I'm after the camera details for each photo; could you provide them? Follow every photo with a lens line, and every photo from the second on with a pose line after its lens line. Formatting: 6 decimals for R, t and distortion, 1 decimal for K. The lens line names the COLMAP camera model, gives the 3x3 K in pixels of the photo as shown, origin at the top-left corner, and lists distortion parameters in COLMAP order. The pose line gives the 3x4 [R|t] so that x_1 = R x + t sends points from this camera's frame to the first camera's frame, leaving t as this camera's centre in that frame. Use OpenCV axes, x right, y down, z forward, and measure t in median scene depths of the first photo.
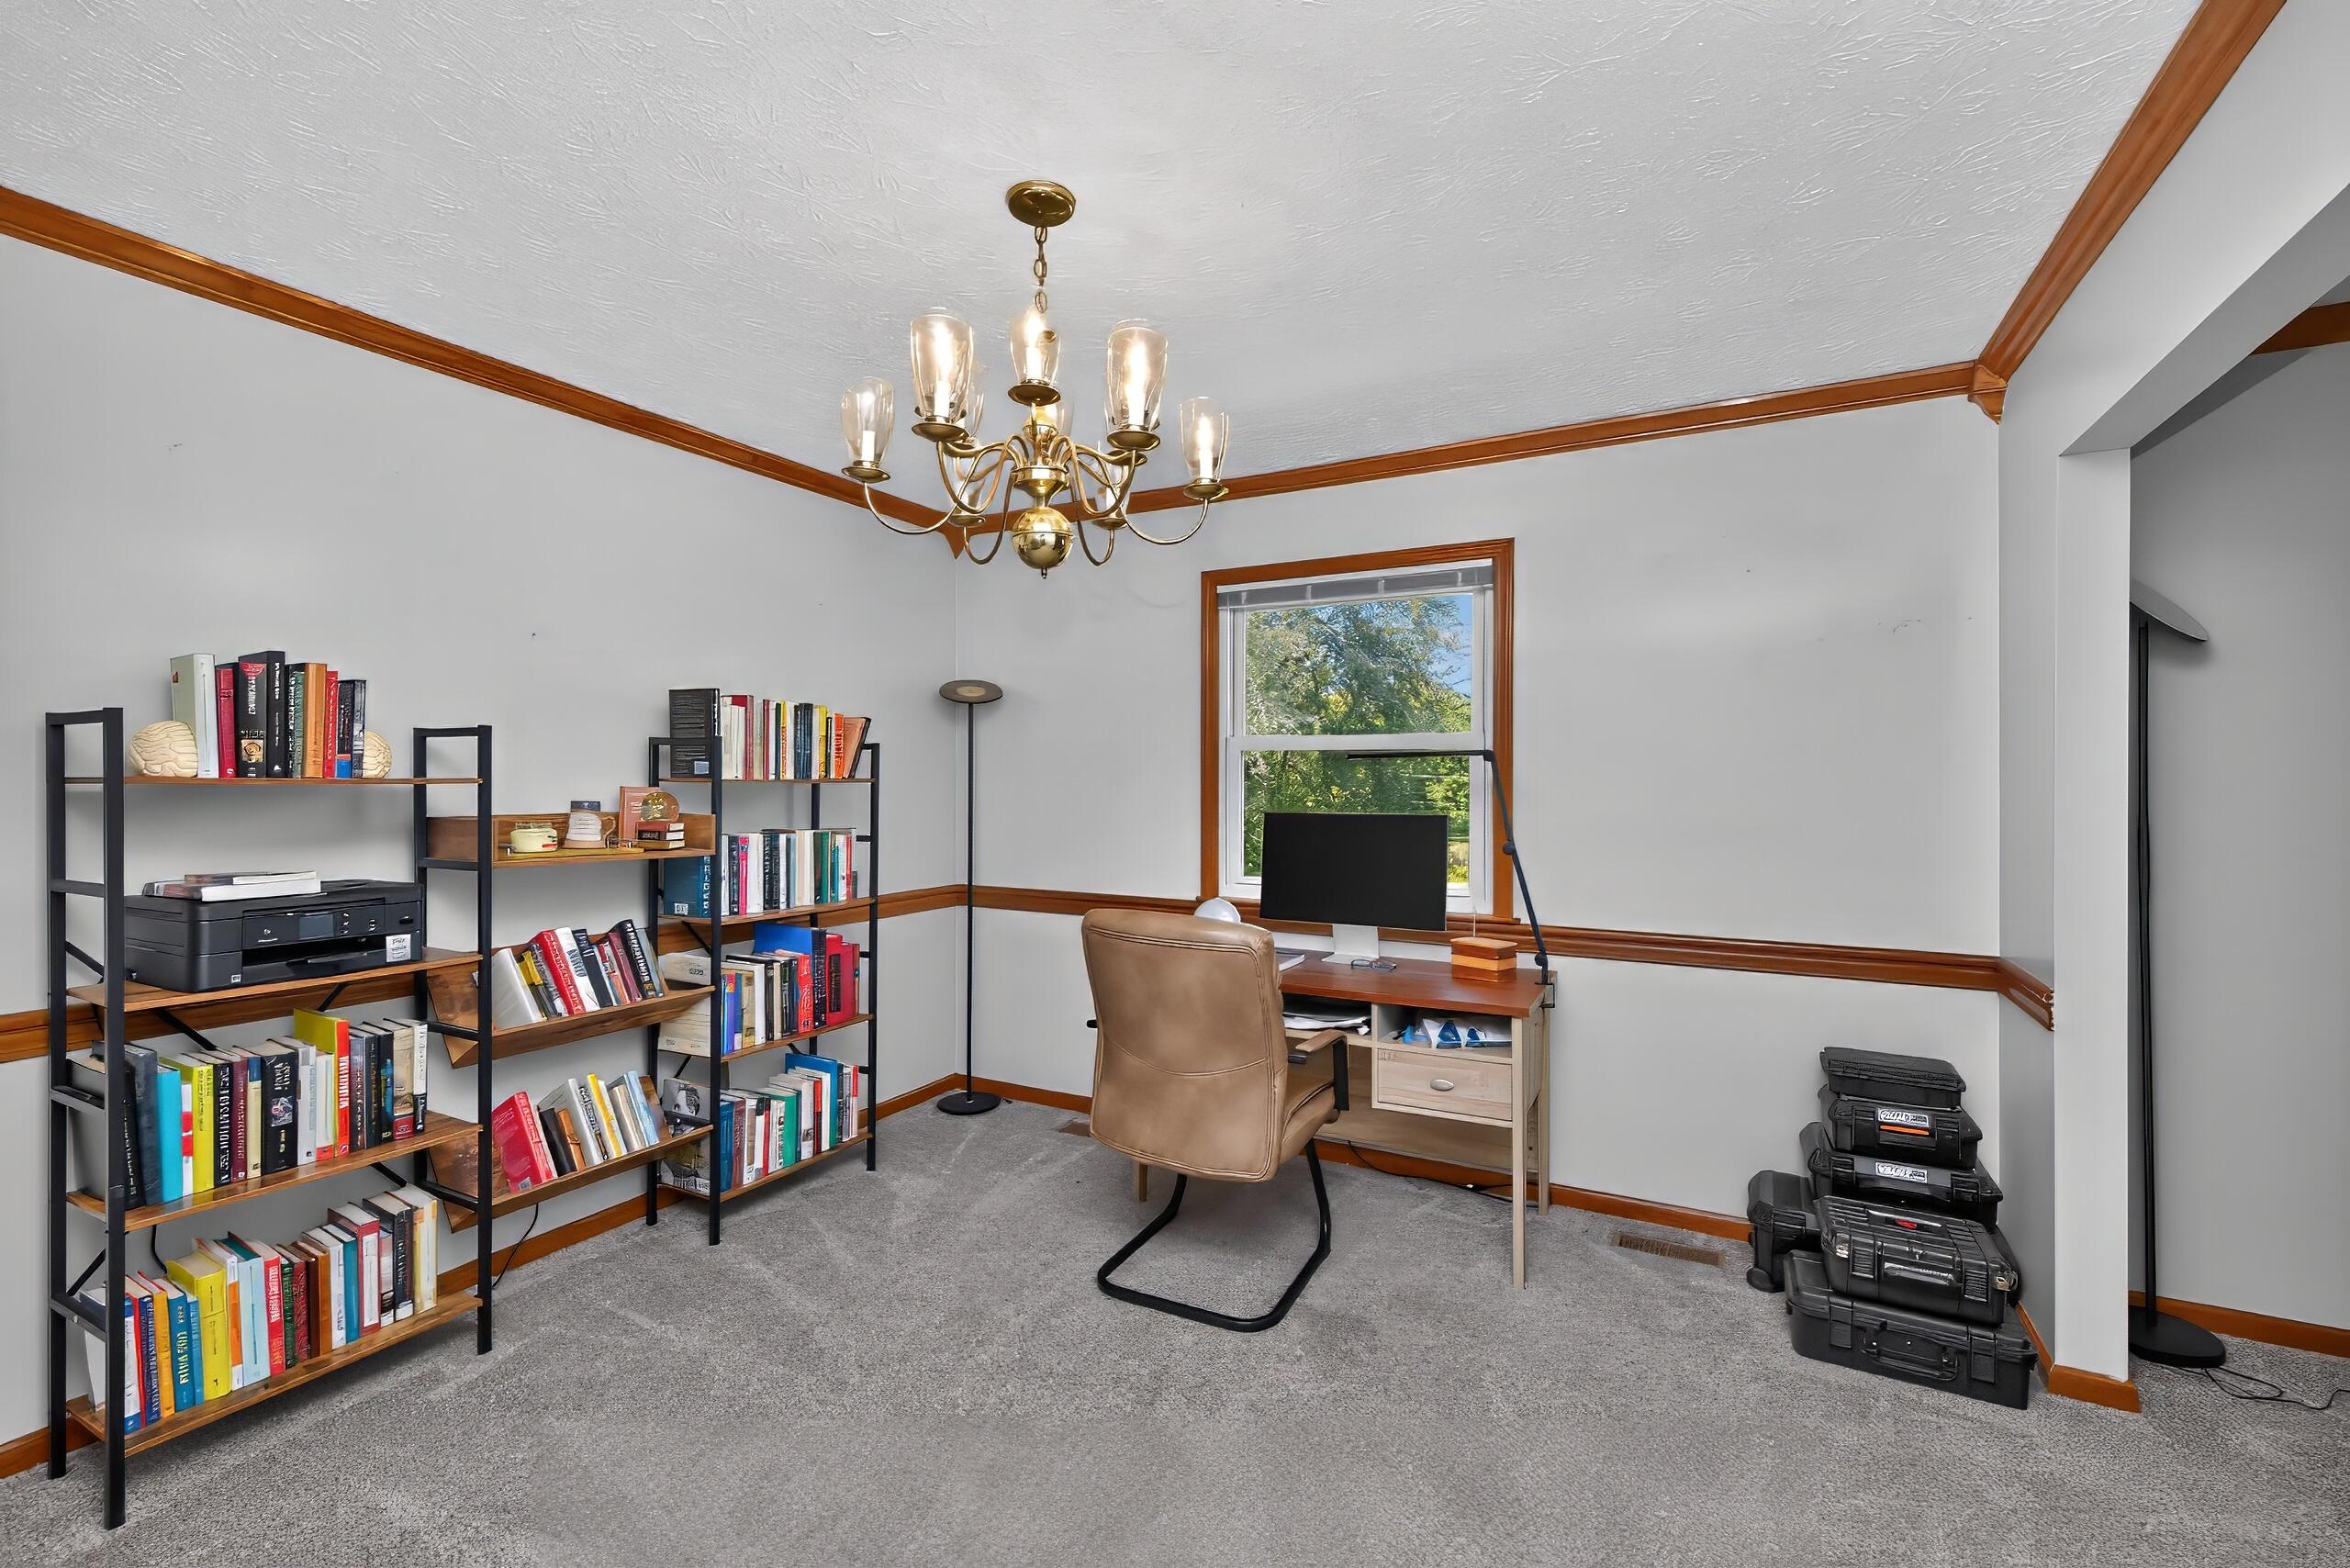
lens RADIAL K [[991.7, 0, 1174.7], [0, 991.7, 780.5], [0, 0, 1]] dist [0.000676, 0.000013]
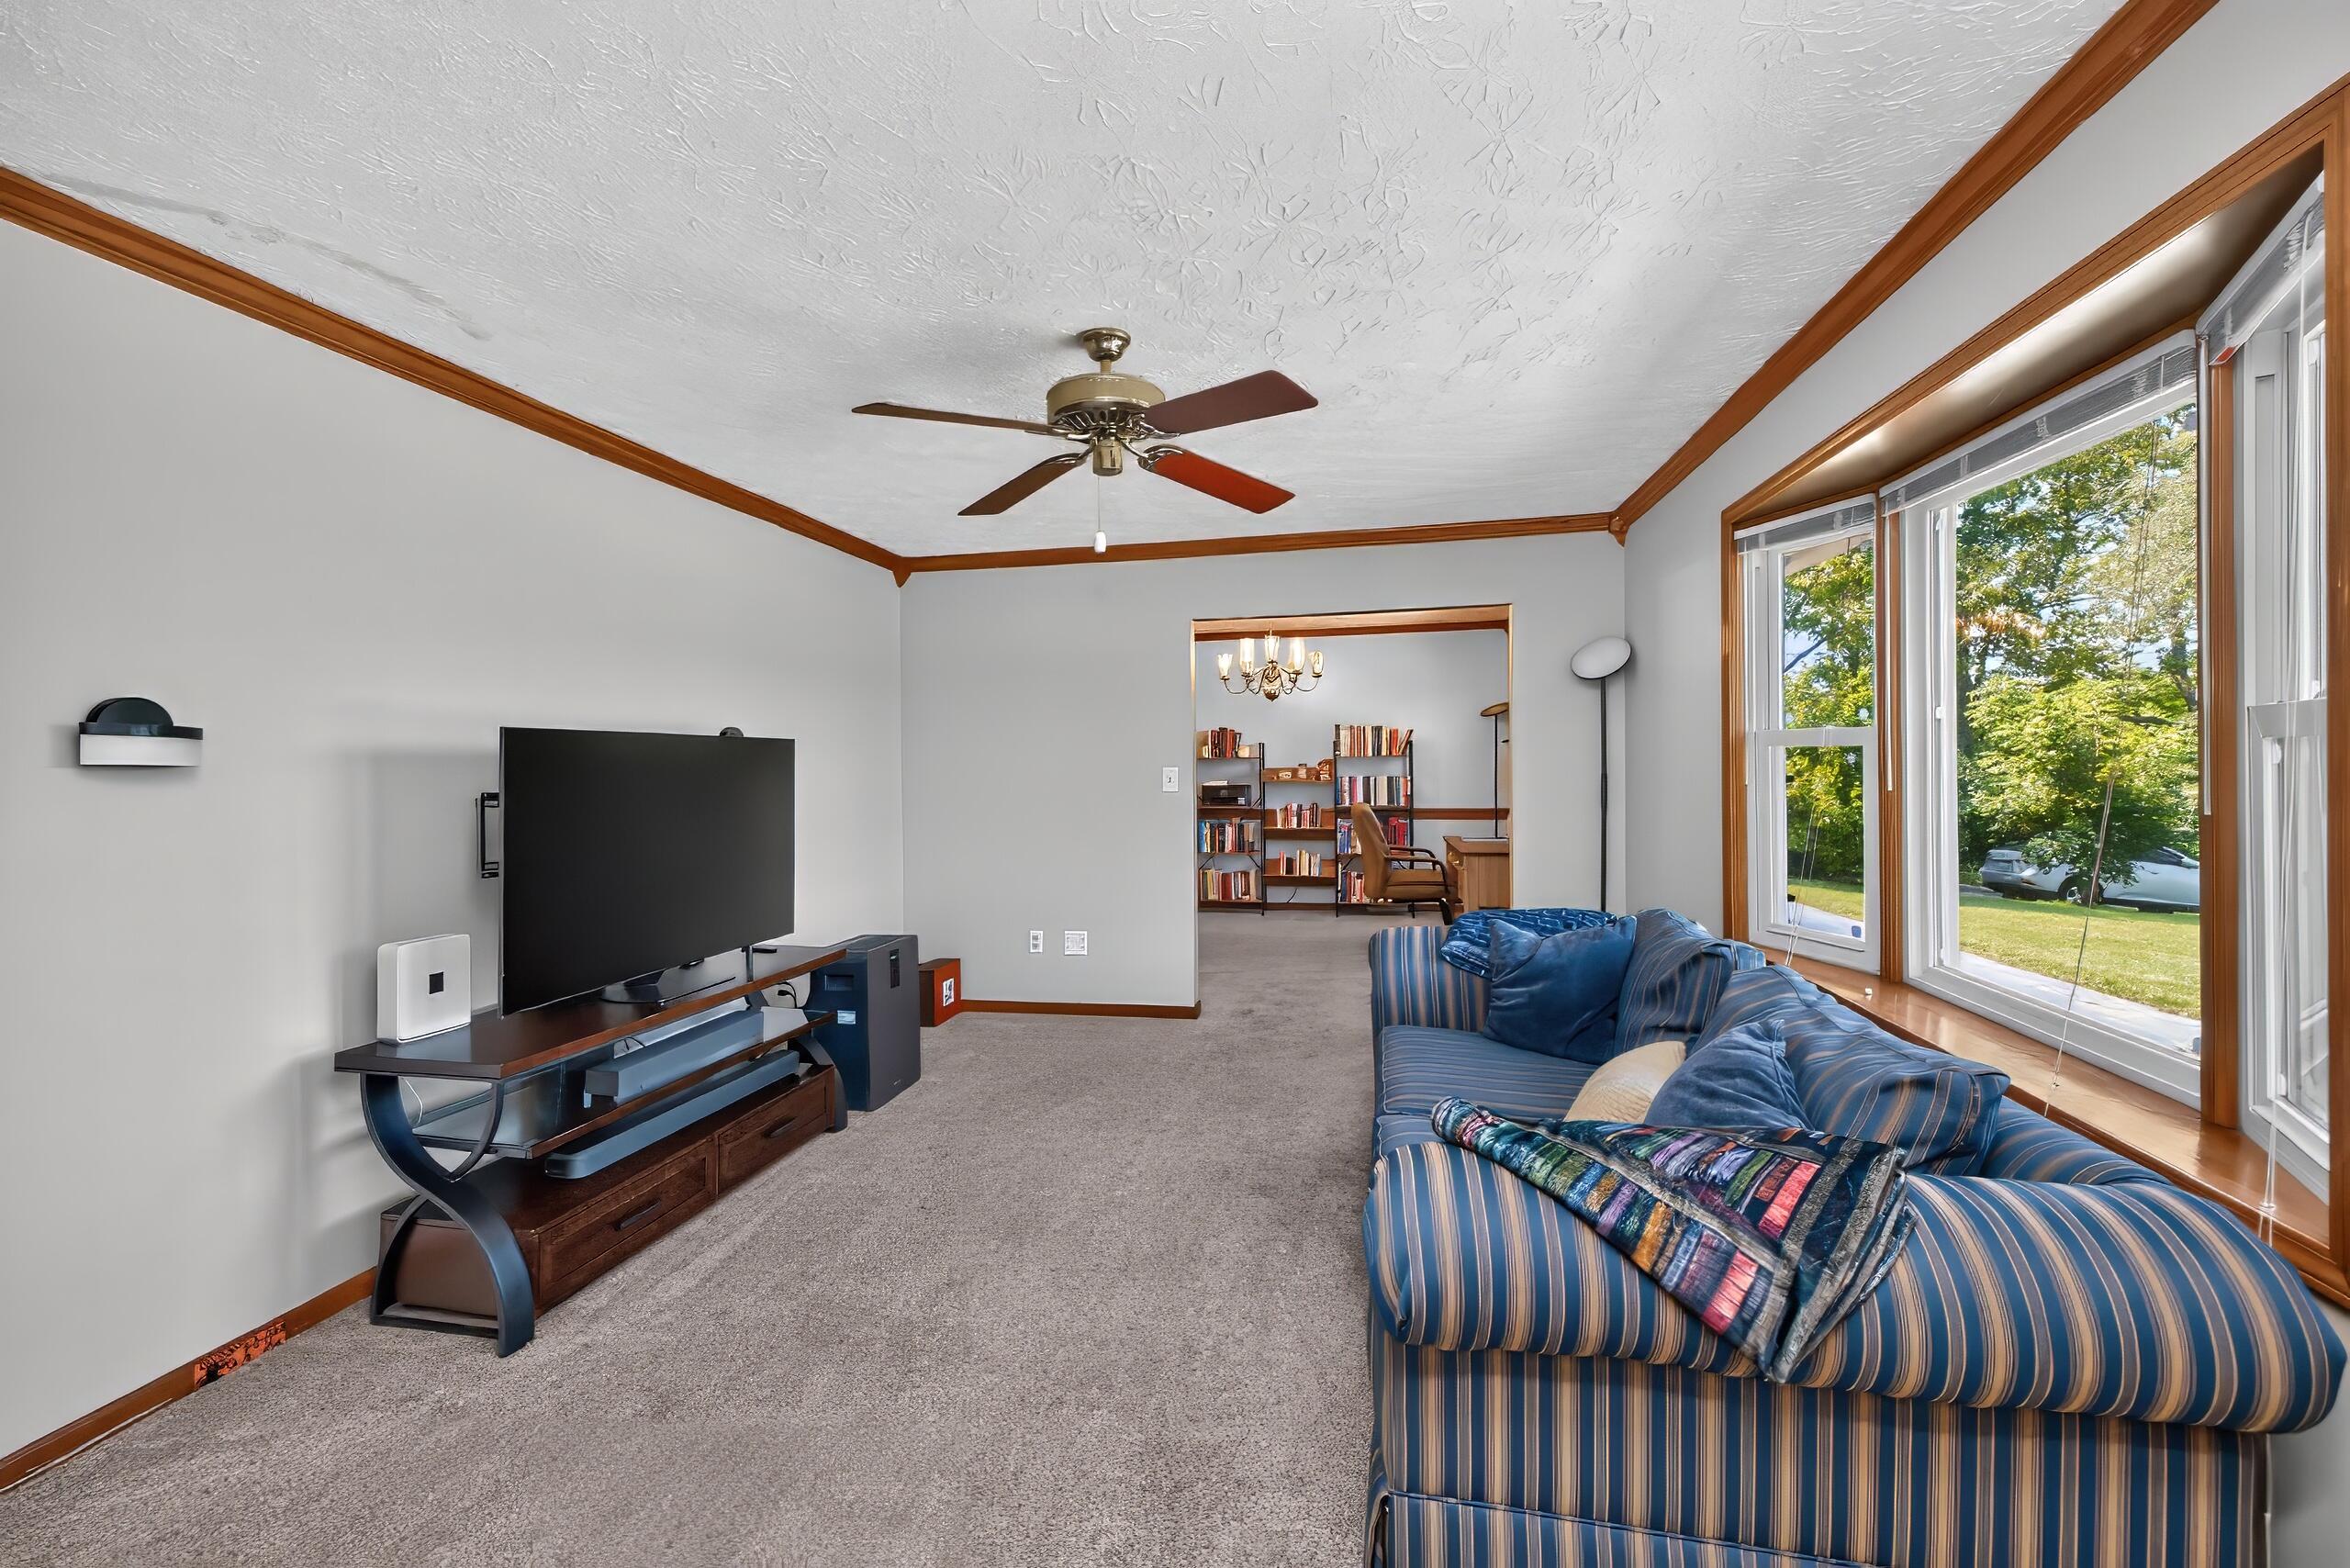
lens RADIAL K [[991.7, 0, 1173.2], [0, 991.7, 778.5], [0, 0, 1]] dist [0.000676, 0.000013]
pose [[0.288791, 0.005301, -0.957377, 2.490017], [0.011227, 0.999897, 0.008923, 0.037389], [0.957326, -0.013325, 0.288702, -0.327327]]
